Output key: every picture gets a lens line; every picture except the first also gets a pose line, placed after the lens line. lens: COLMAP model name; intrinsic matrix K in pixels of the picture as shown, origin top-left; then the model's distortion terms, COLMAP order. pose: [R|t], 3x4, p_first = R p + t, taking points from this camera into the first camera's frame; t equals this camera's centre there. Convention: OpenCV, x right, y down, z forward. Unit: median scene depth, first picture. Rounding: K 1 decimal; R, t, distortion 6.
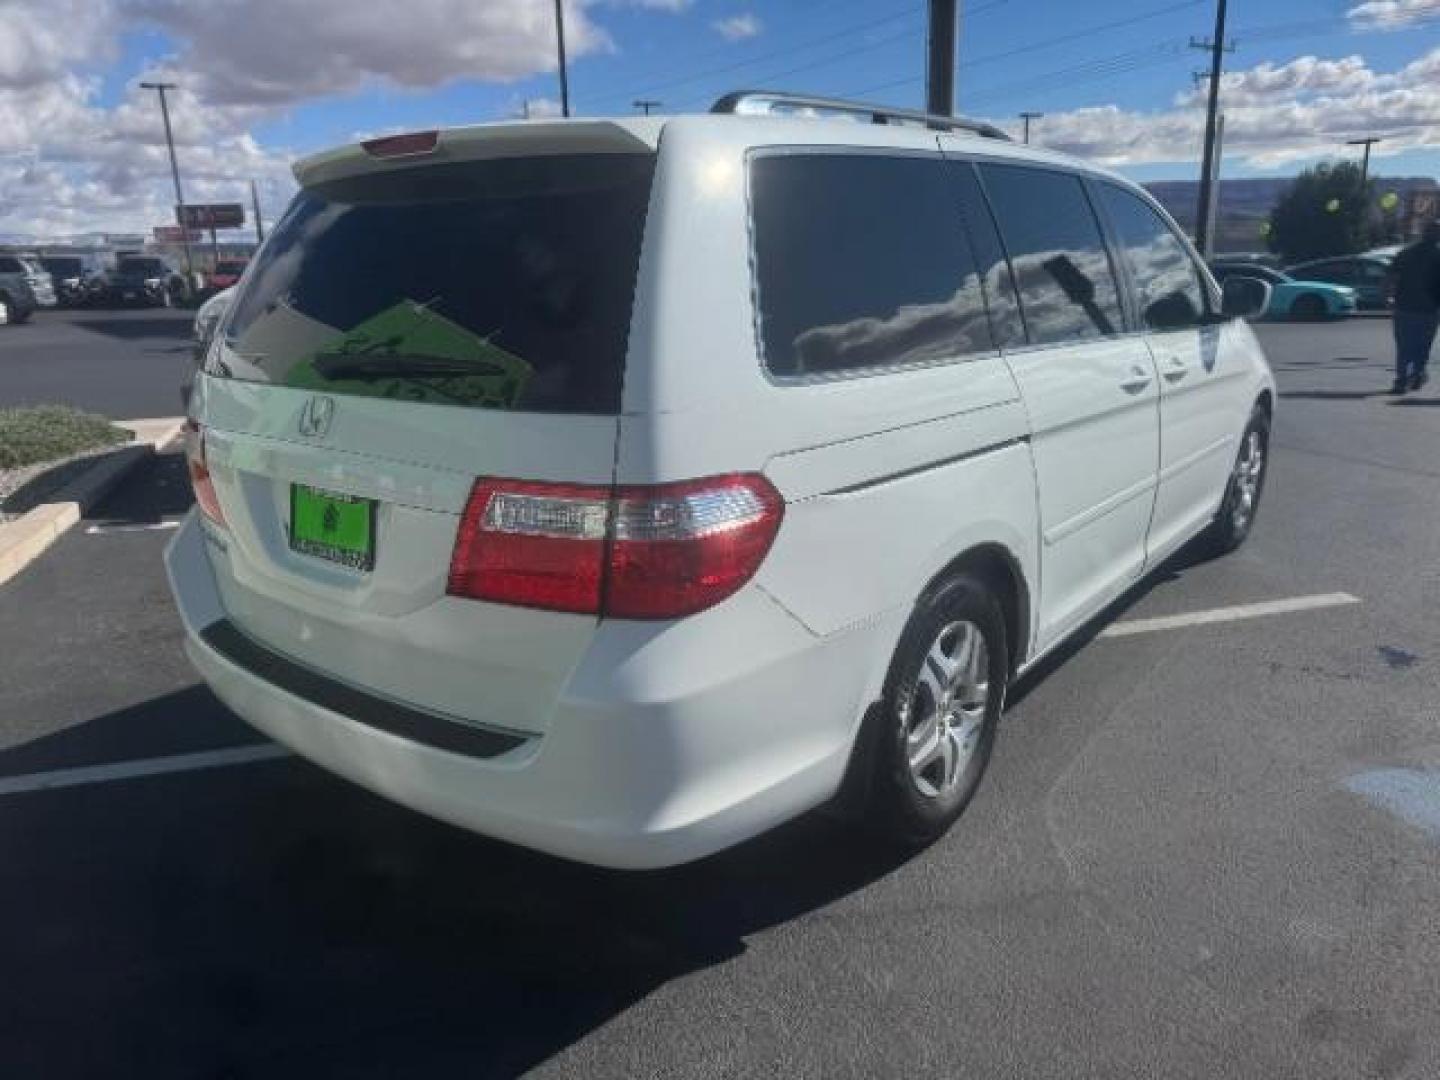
lens RADIAL K [[1049.9, 0, 727.1], [0, 1049.9, 537.1], [0, 0, 1]] dist [0.017408, -0.010872]
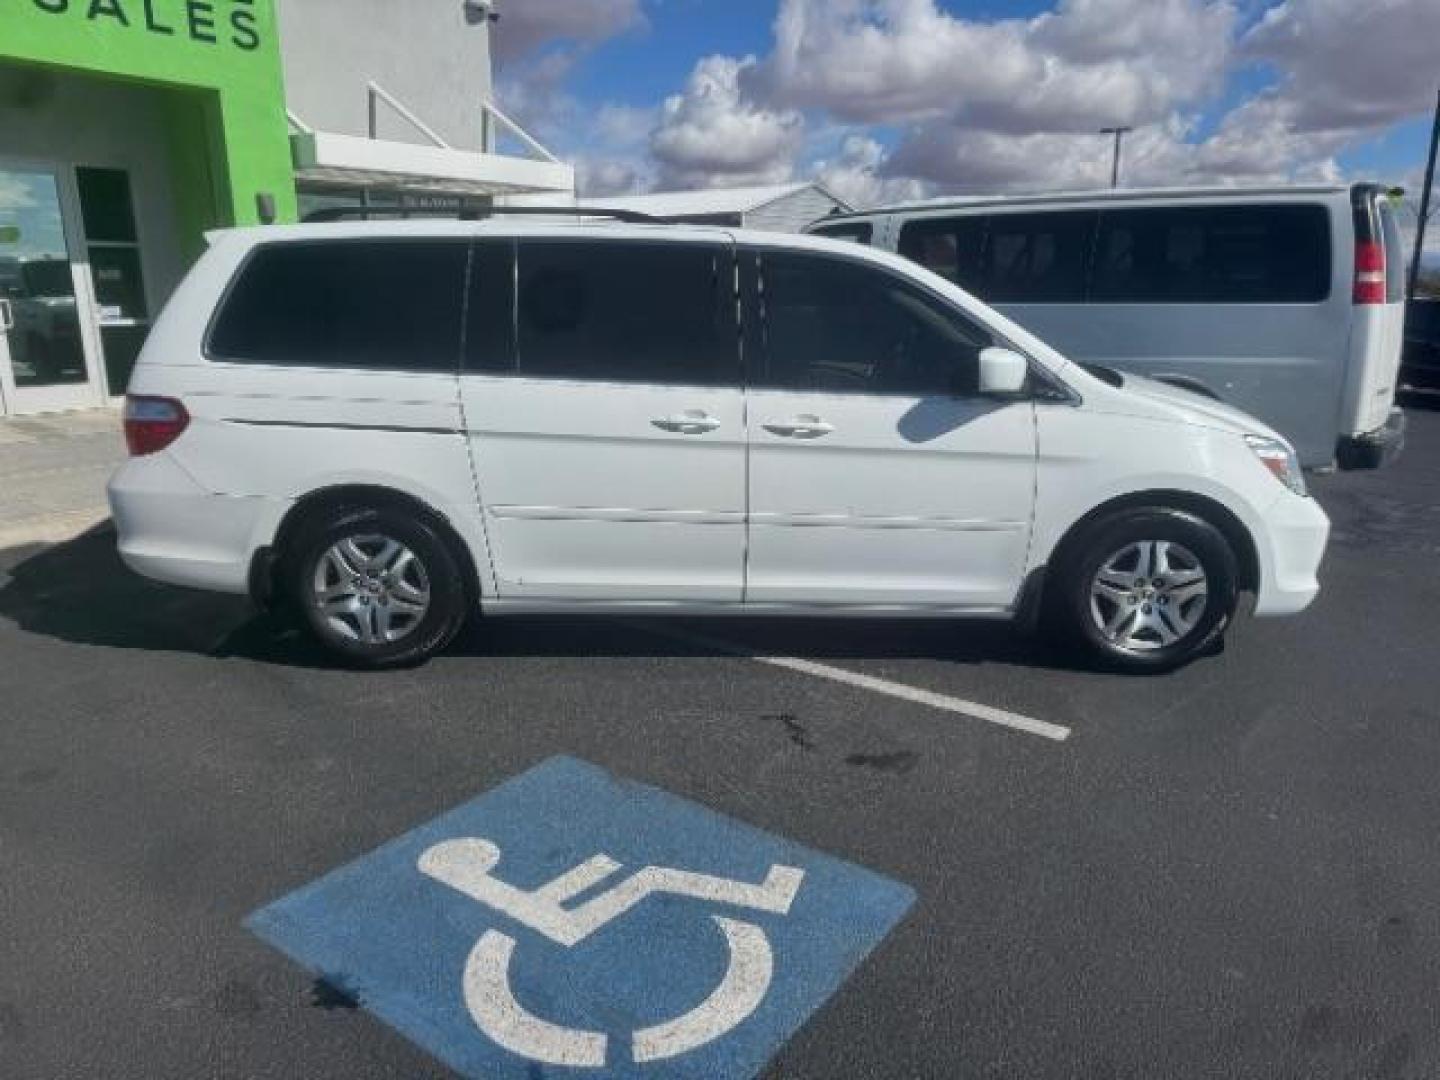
lens RADIAL K [[1049.9, 0, 727.1], [0, 1049.9, 537.1], [0, 0, 1]] dist [0.017408, -0.010872]
pose [[0.606032, 0.218769, -0.764765, 1.032648], [-0.236302, 0.967547, 0.089521, -0.107157], [0.759531, 0.126463, 0.638060, 0.234246]]
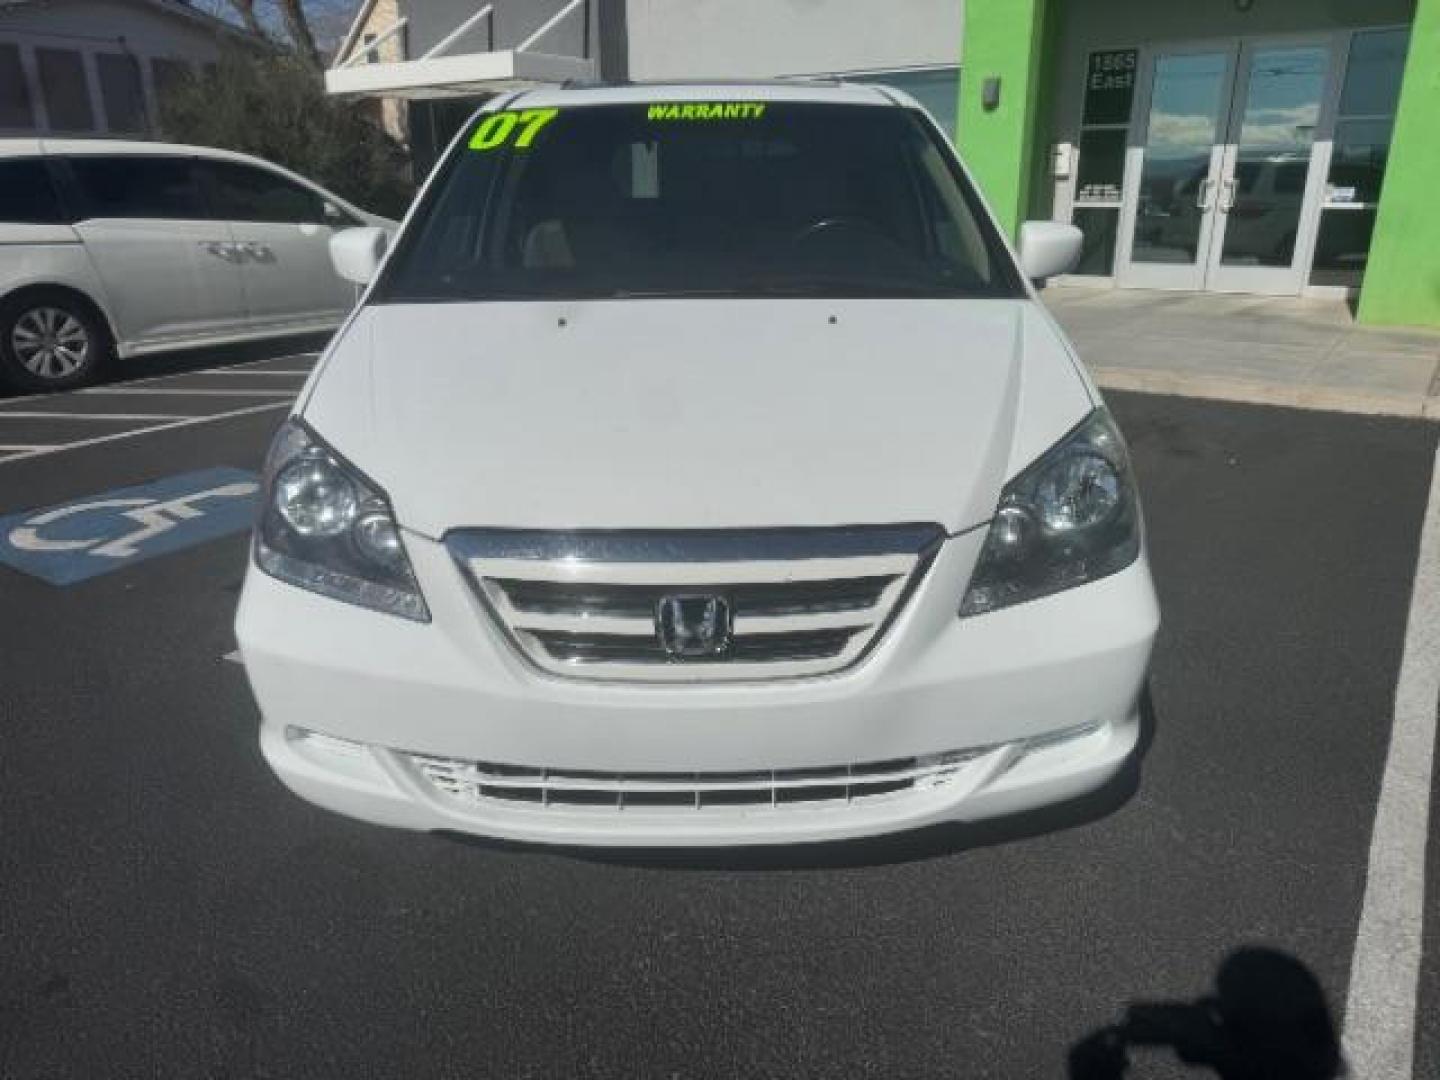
lens RADIAL K [[1049.9, 0, 727.1], [0, 1049.9, 537.1], [0, 0, 1]] dist [0.017408, -0.010872]
pose [[-0.789399, 0.236615, -0.566447, 0.724002], [-0.142747, 0.826686, 0.544254, -0.496674], [0.597053, 0.510493, -0.618809, 1.642528]]
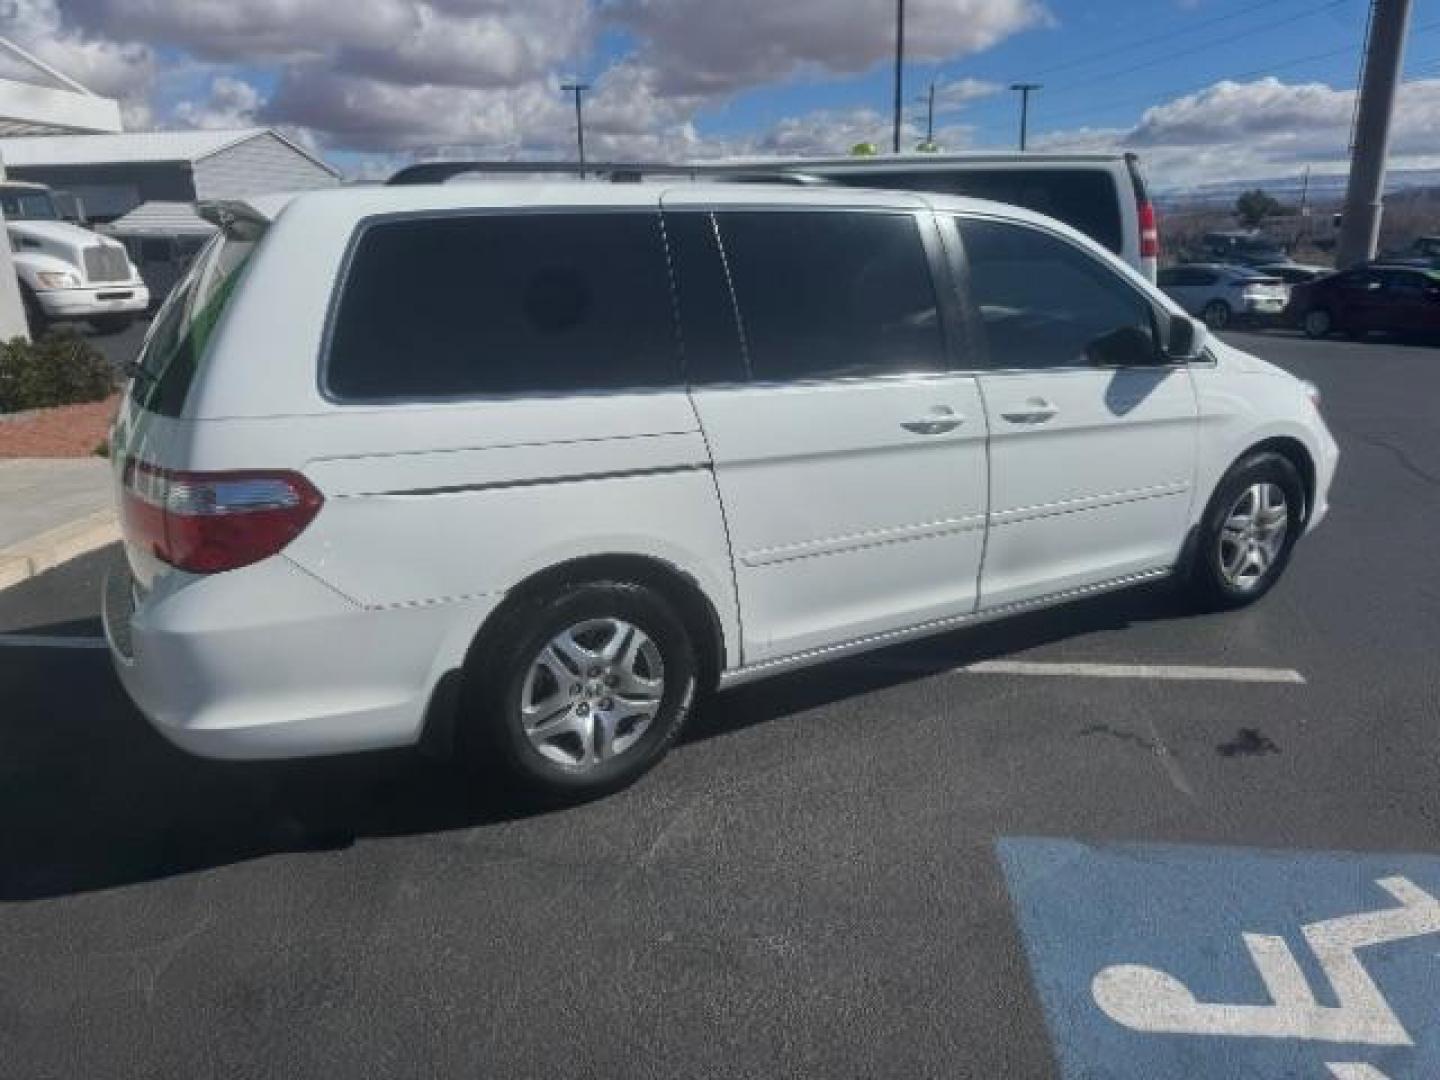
lens RADIAL K [[1049.9, 0, 727.1], [0, 1049.9, 537.1], [0, 0, 1]] dist [0.017408, -0.010872]
pose [[0.929651, 0.116883, -0.349411, 0.438722], [-0.111291, 0.993131, 0.036113, -0.038816], [0.351232, 0.005313, 0.936273, -0.013484]]
